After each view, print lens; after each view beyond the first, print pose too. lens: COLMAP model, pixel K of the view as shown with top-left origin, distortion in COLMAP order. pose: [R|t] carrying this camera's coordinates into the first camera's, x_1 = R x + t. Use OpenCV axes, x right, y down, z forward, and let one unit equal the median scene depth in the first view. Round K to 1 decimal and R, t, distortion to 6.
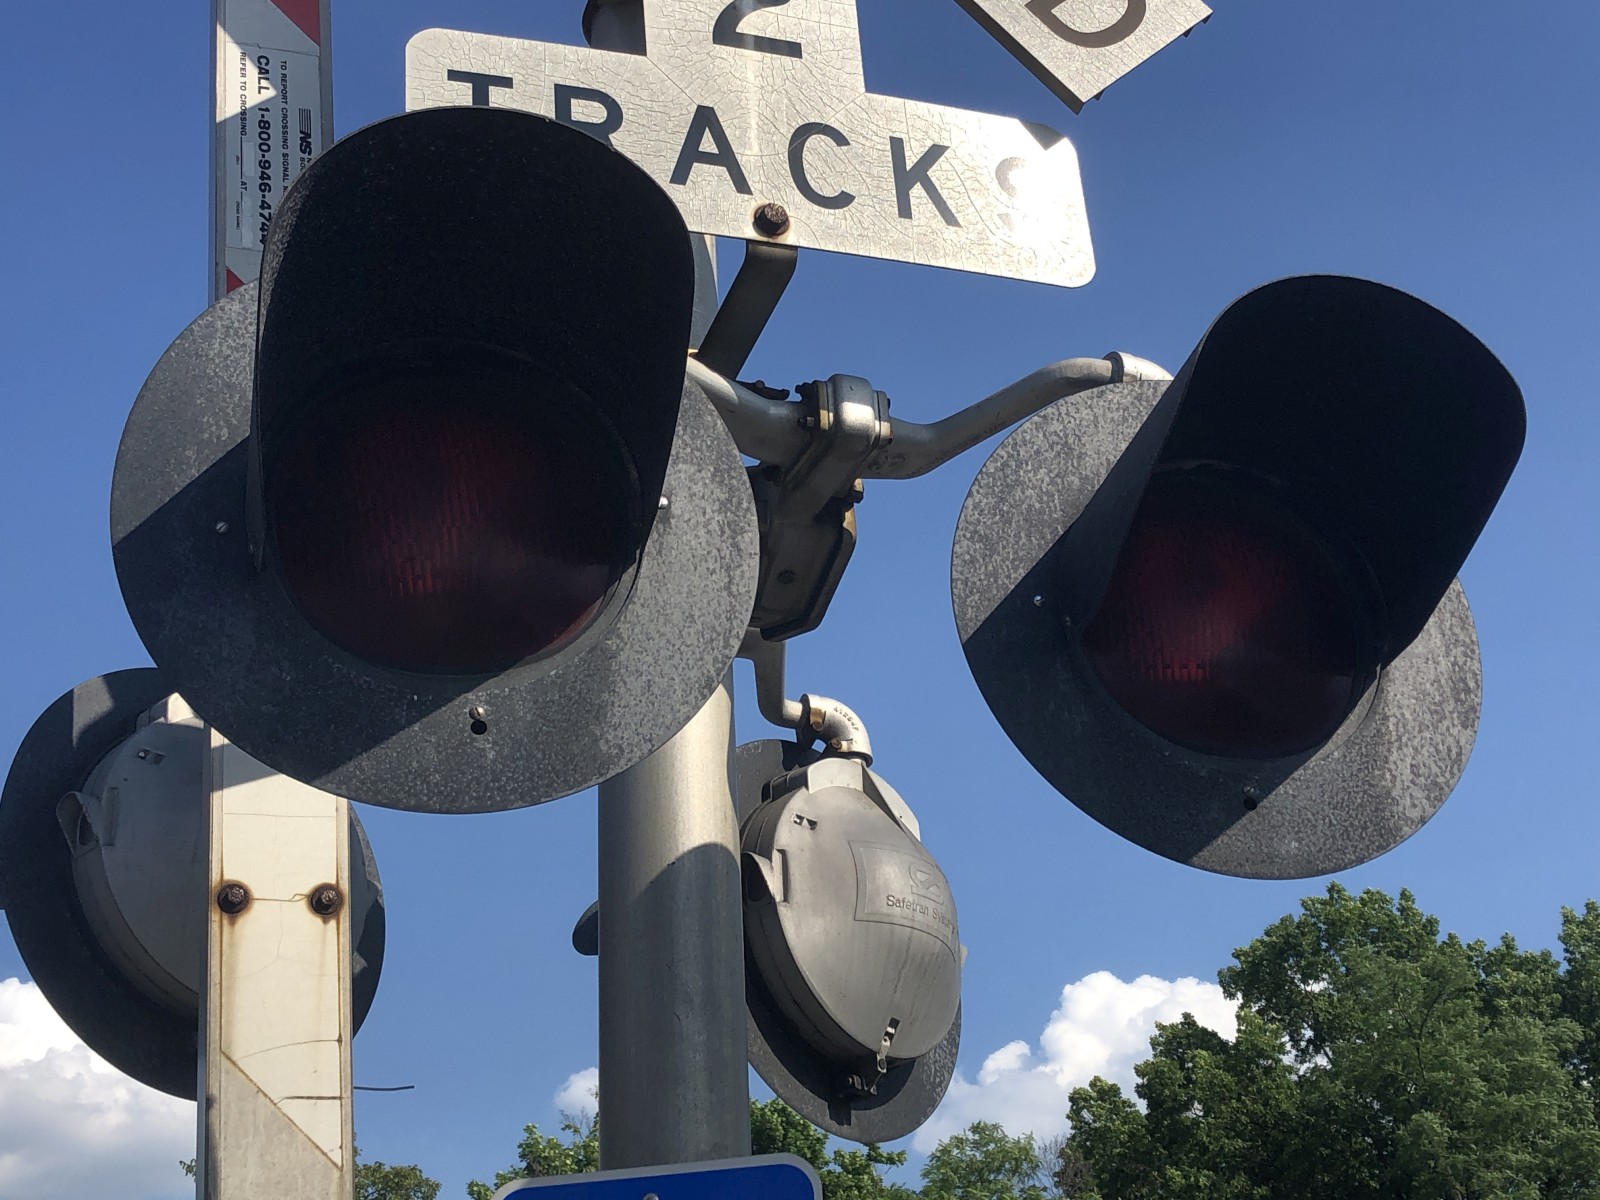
lens RADIAL K [[2257.5, 0, 800.0], [0, 2257.5, 600.0], [0, 0, 1]] dist [0.233010, -0.980419]
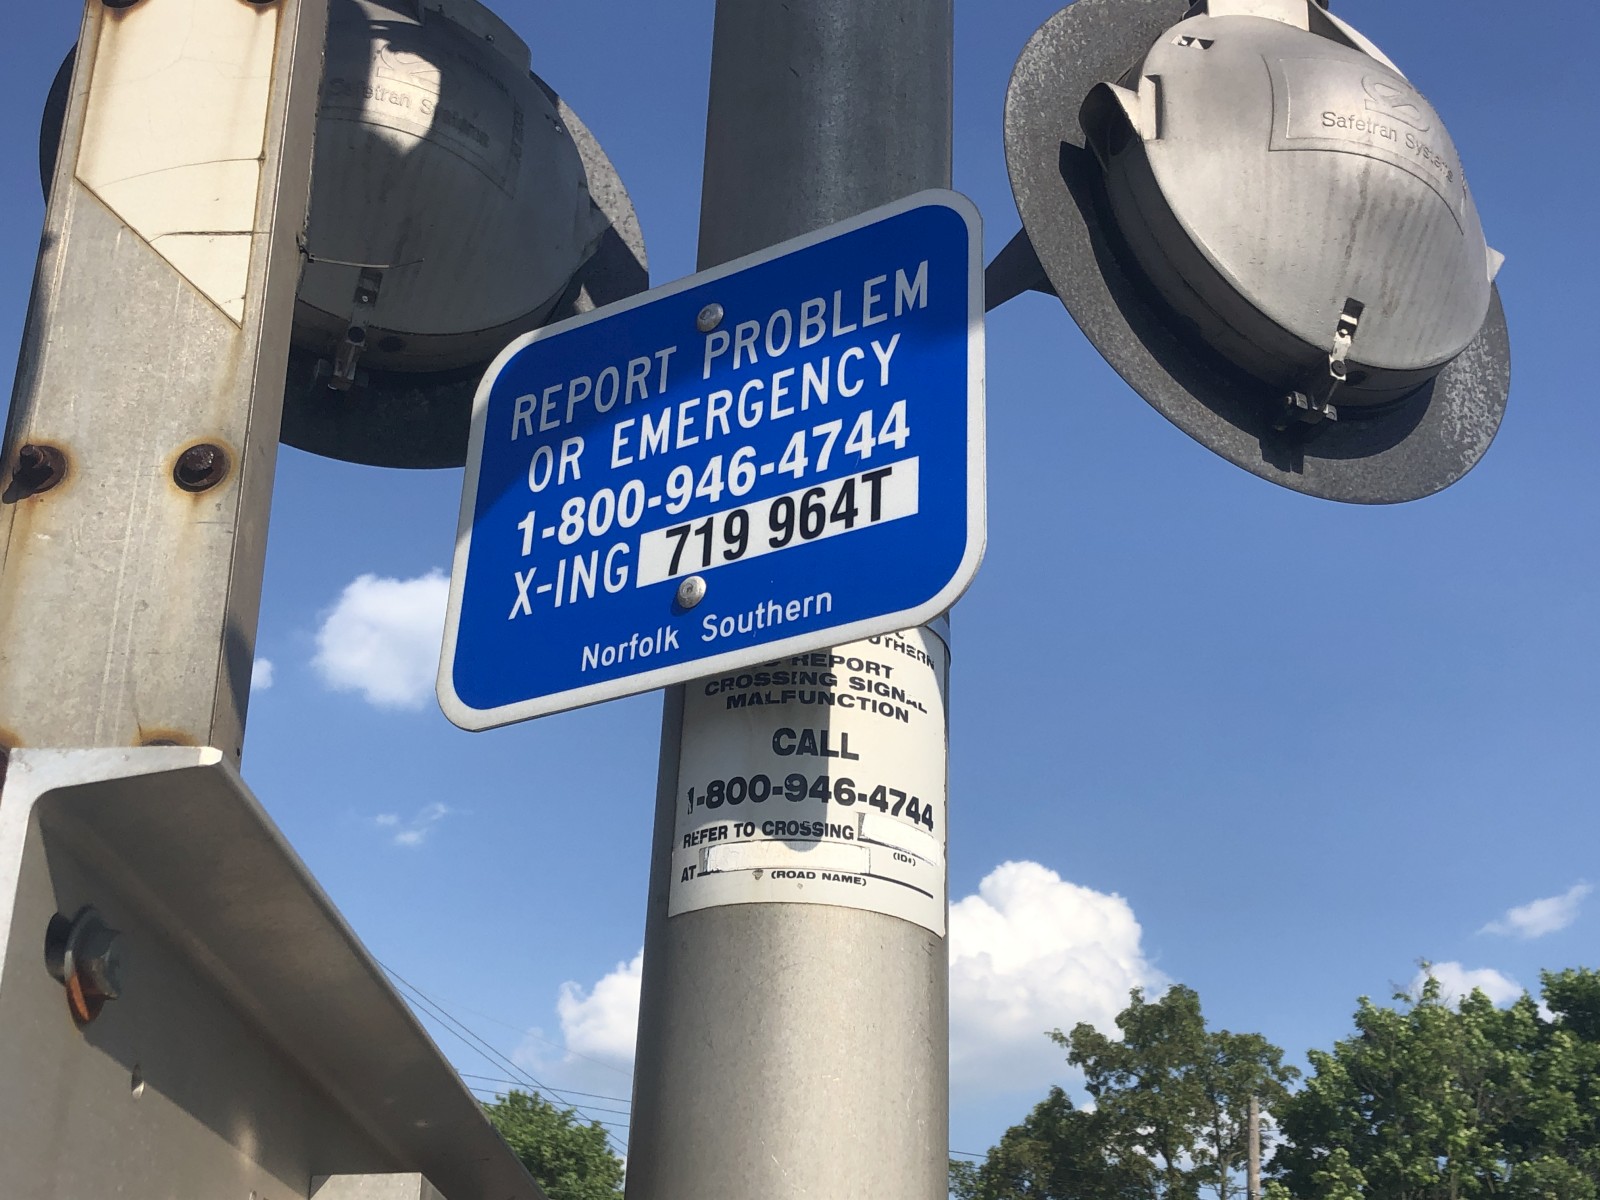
lens RADIAL K [[2023.0, 0, 800.0], [0, 2023.0, 600.0], [0, 0, 1]] dist [0.014621, -0.037656]
pose [[0.924709, -0.094015, -0.368883, 0.101346], [0.102317, 0.994747, 0.002961, 0.253595], [0.366667, -0.040481, 0.929471, 0.410193]]
